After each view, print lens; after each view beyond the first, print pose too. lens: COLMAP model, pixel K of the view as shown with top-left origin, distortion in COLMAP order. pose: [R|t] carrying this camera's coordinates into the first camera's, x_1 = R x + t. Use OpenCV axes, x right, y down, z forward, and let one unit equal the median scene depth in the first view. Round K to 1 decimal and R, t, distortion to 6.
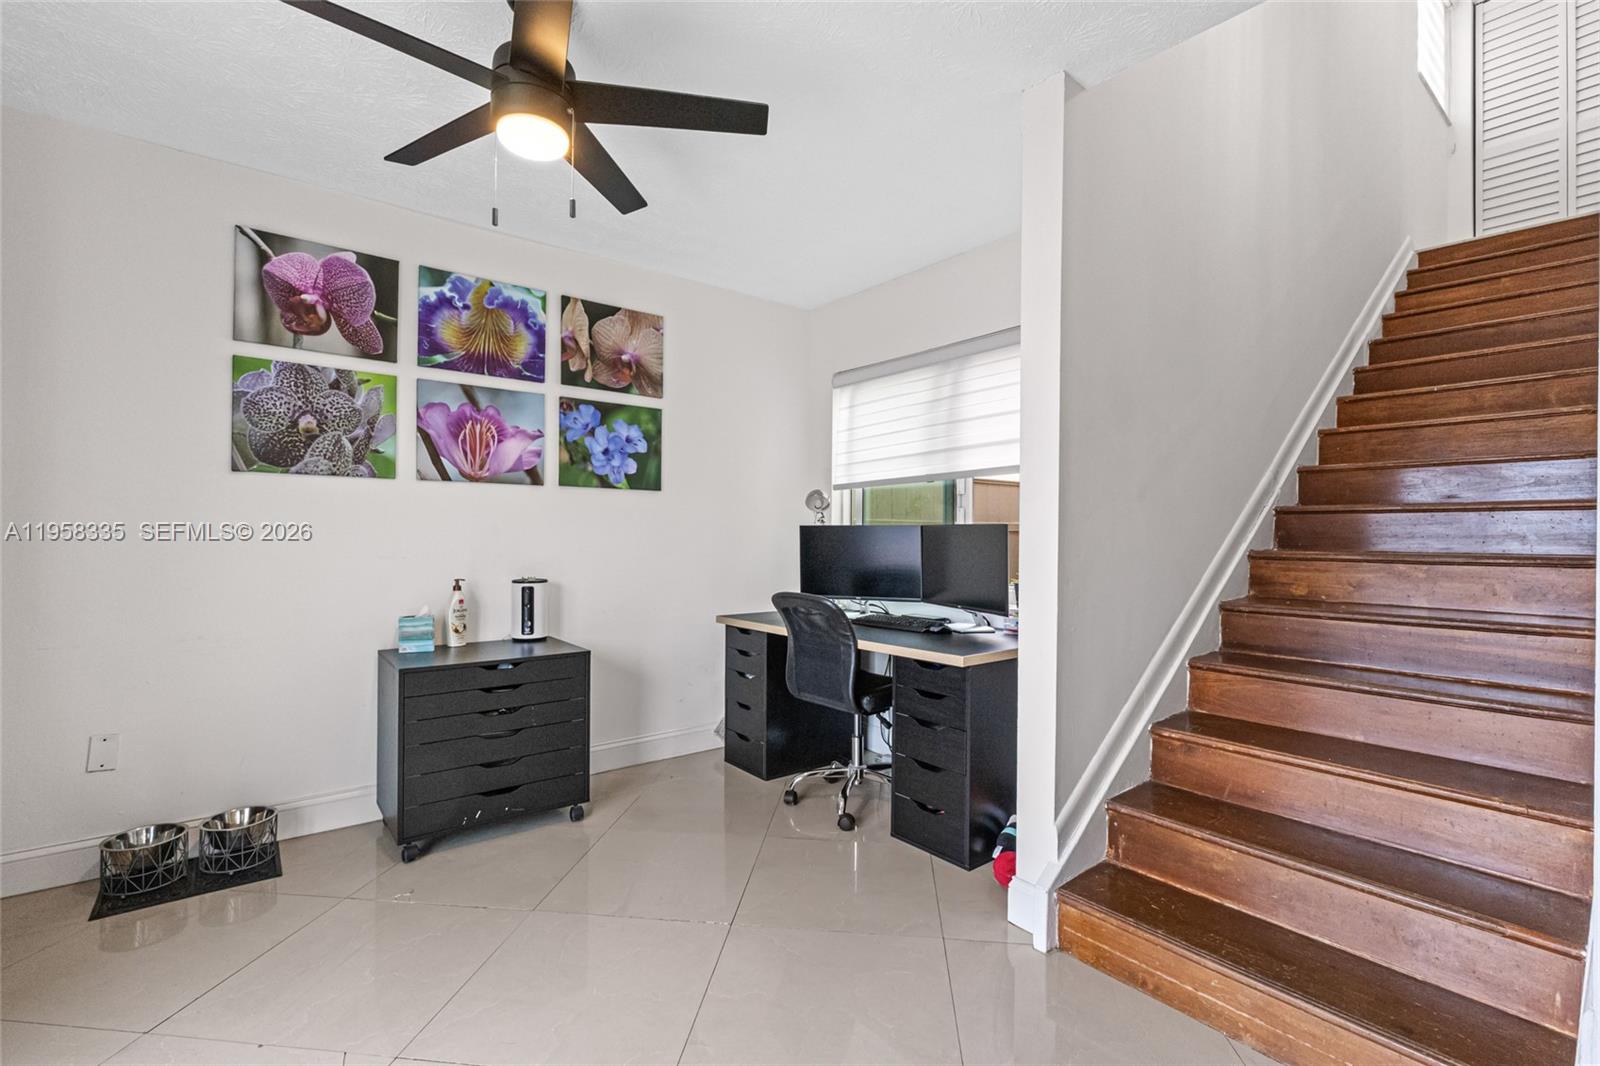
lens RADIAL K [[718.2, 0, 802.8], [0, 718.2, 531.0], [0, 0, 1]] dist [0.003039, 0.000317]
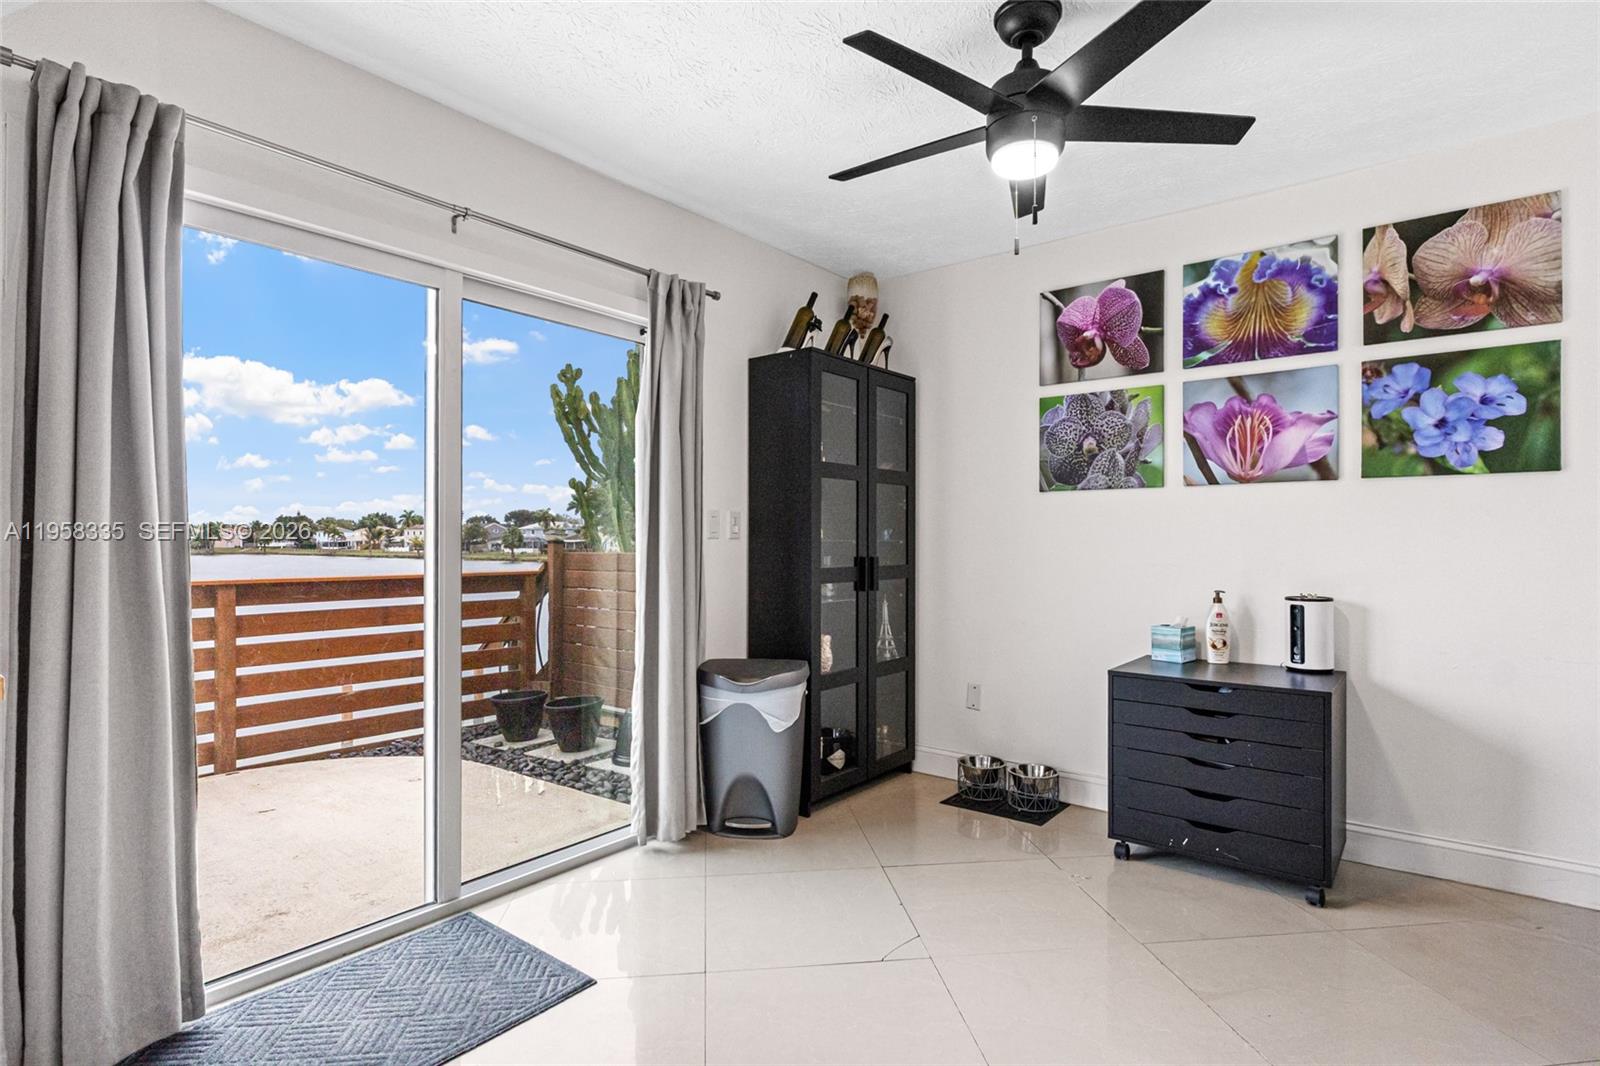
lens RADIAL K [[796.9, 0, 811.1], [0, 796.9, 538.4], [0, 0, 1]] dist [-0.003140, -0.000867]
pose [[0.236511, -0.006730, -0.971605, 0.385629], [0.009767, 0.999942, -0.004549, -0.000581], [0.971580, -0.008414, 0.236563, 0.249289]]
